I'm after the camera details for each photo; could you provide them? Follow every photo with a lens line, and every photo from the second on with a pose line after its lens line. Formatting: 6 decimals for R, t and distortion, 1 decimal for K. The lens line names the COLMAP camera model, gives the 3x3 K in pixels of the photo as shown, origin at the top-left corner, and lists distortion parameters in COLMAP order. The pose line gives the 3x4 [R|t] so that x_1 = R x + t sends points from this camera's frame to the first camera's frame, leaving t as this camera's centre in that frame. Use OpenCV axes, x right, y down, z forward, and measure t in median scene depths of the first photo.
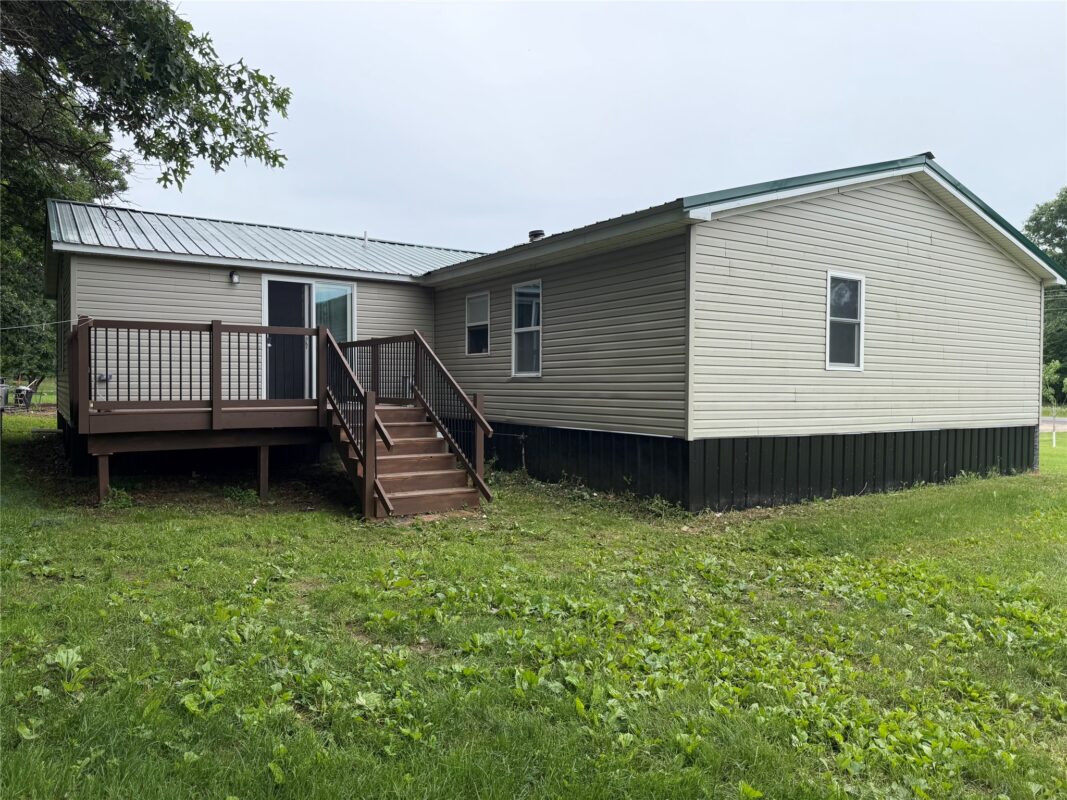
lens RADIAL K [[753.9, 0, 537.6], [0, 753.9, 397.1], [0, 0, 1]] dist [-0.012374, 0.000064]
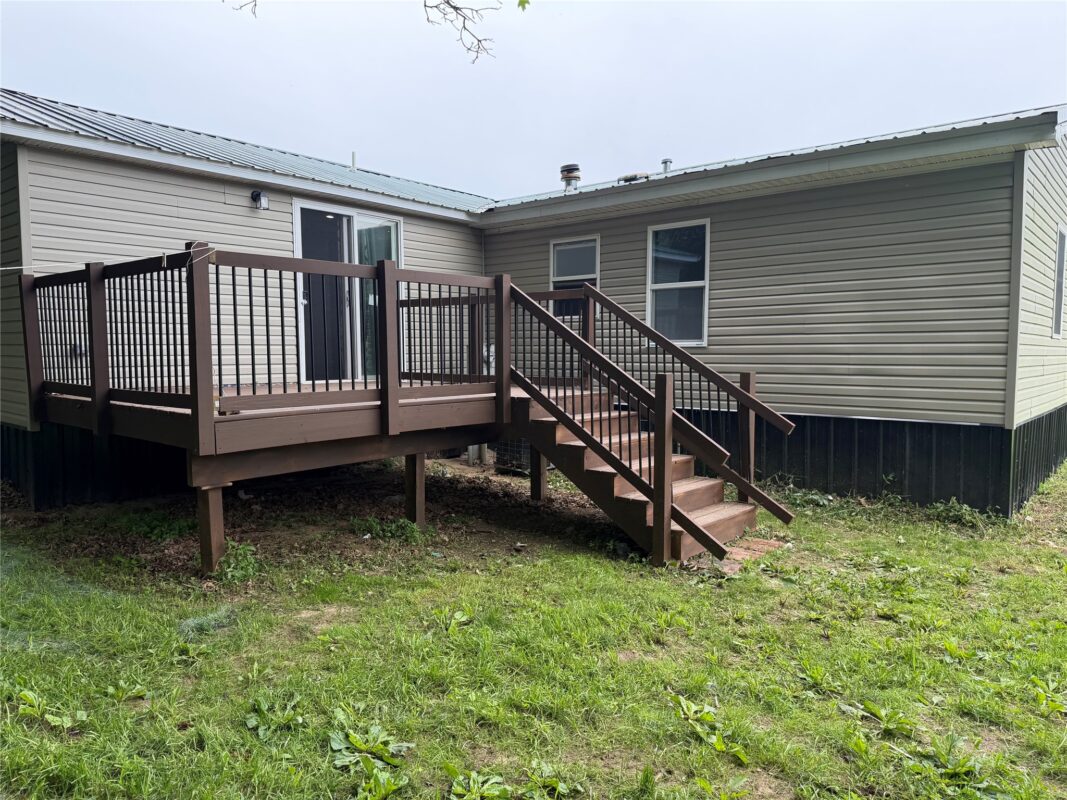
lens RADIAL K [[753.9, 0, 530.5], [0, 753.9, 406.6], [0, 0, 1]] dist [-0.012374, 0.000064]
pose [[0.963360, -0.024086, 0.267129, -0.357413], [0.008784, 0.998259, 0.058332, -0.011198], [-0.268069, -0.053848, 0.961894, 0.279051]]
